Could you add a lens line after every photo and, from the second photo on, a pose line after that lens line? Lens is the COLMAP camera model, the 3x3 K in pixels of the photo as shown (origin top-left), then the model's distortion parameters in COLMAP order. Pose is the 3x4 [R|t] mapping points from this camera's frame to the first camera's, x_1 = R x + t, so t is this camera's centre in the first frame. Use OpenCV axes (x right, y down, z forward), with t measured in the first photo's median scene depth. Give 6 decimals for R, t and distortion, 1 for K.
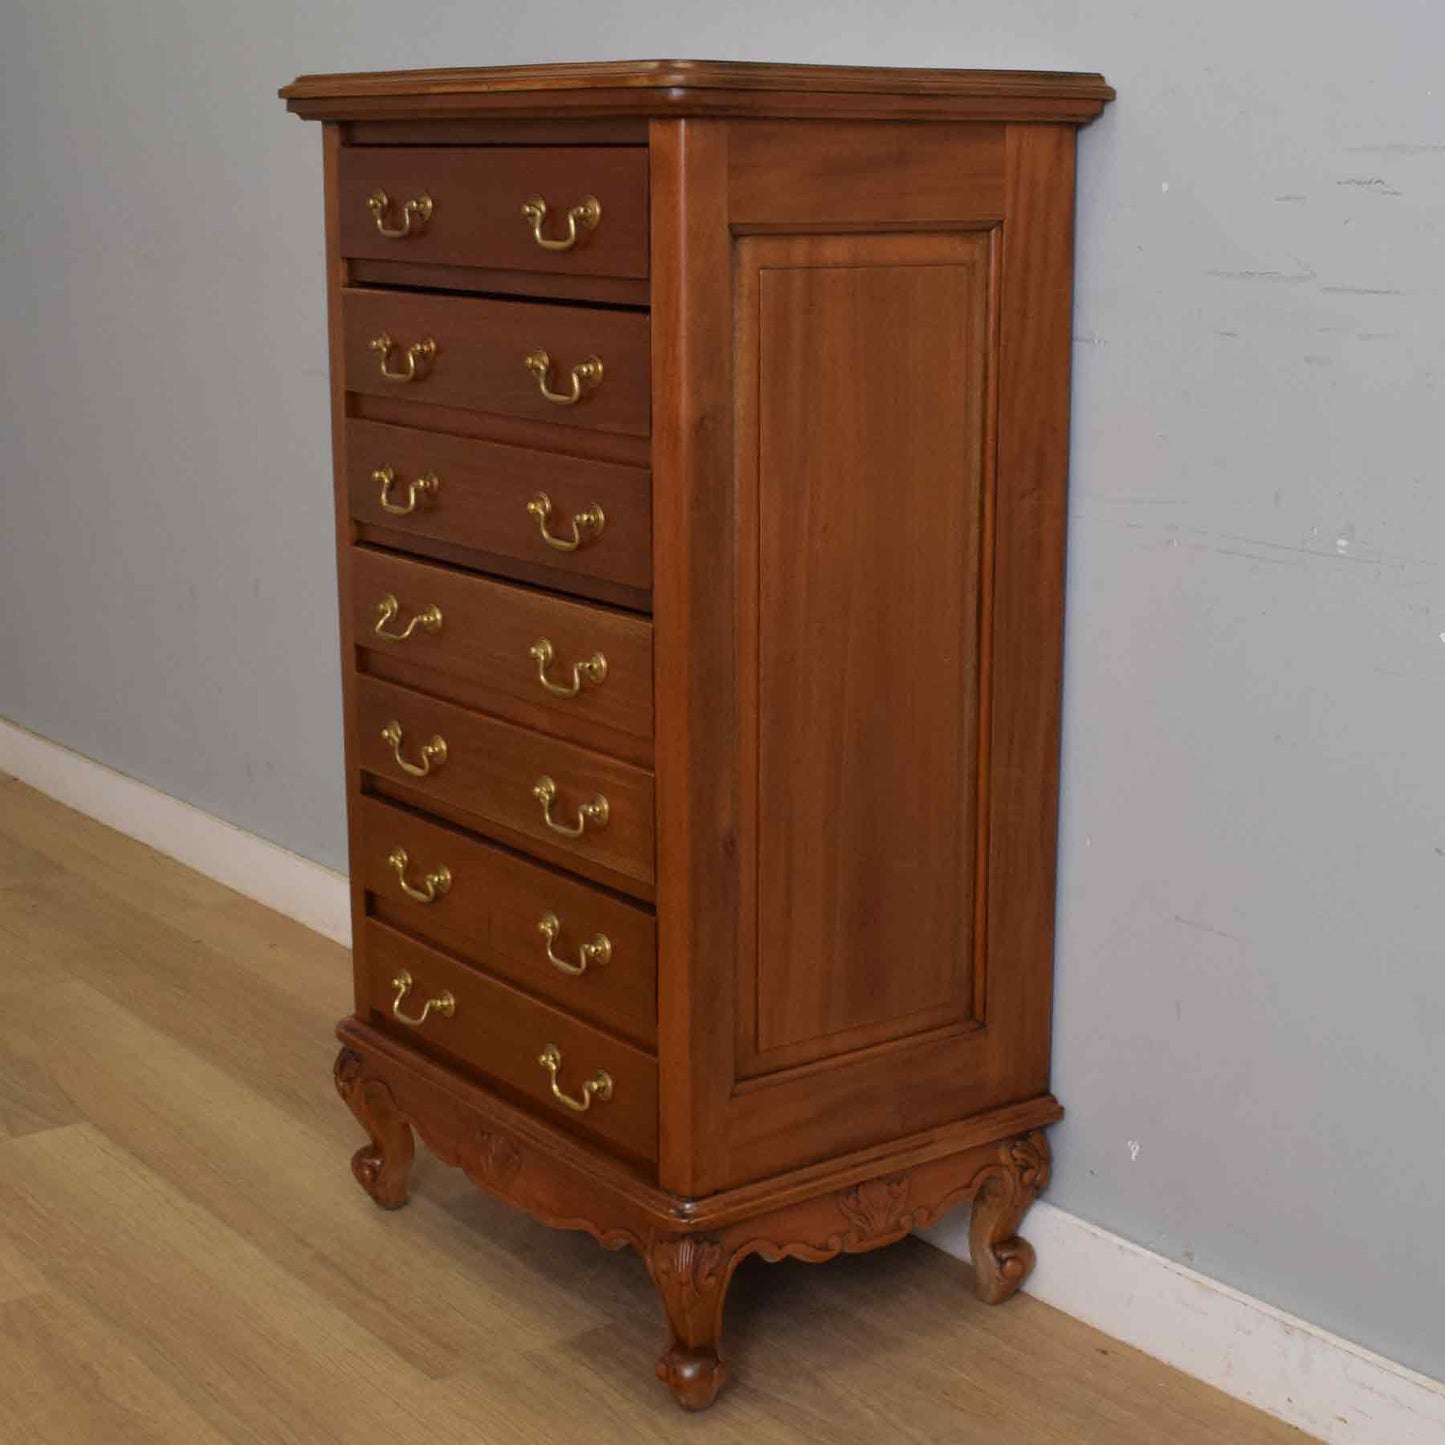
lens RADIAL K [[2553.4, 0, 764.9], [0, 2553.4, 813.7], [0, 0, 1]] dist [-0.019170, -0.052166]
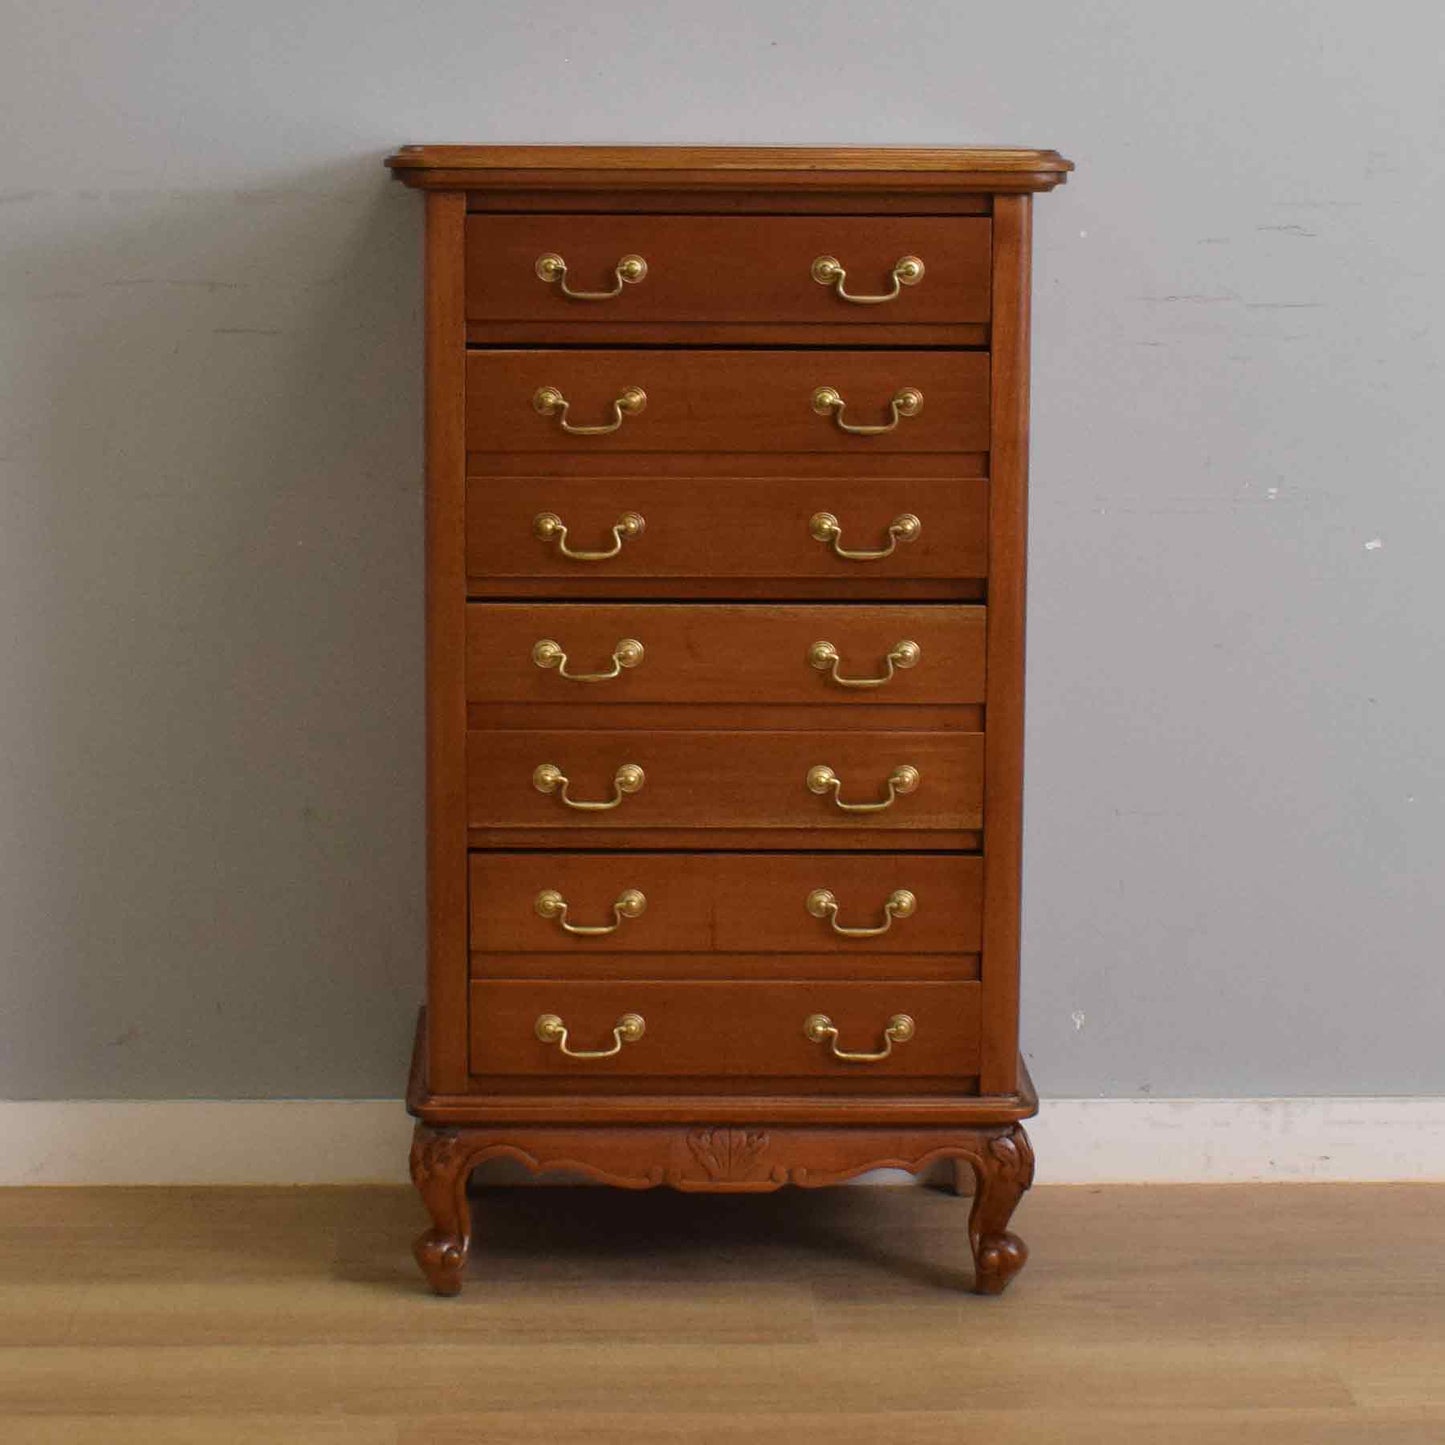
lens RADIAL K [[4023.1, 0, 722.5], [0, 4023.1, 722.5], [0, 0, 1]] dist [-0.055873, 1.313630]
pose [[0.580526, -0.126501, 0.804355, -1.477483], [0.202084, 0.979334, 0.008170, -0.055127], [-0.788766, 0.157805, 0.594093, -0.012445]]
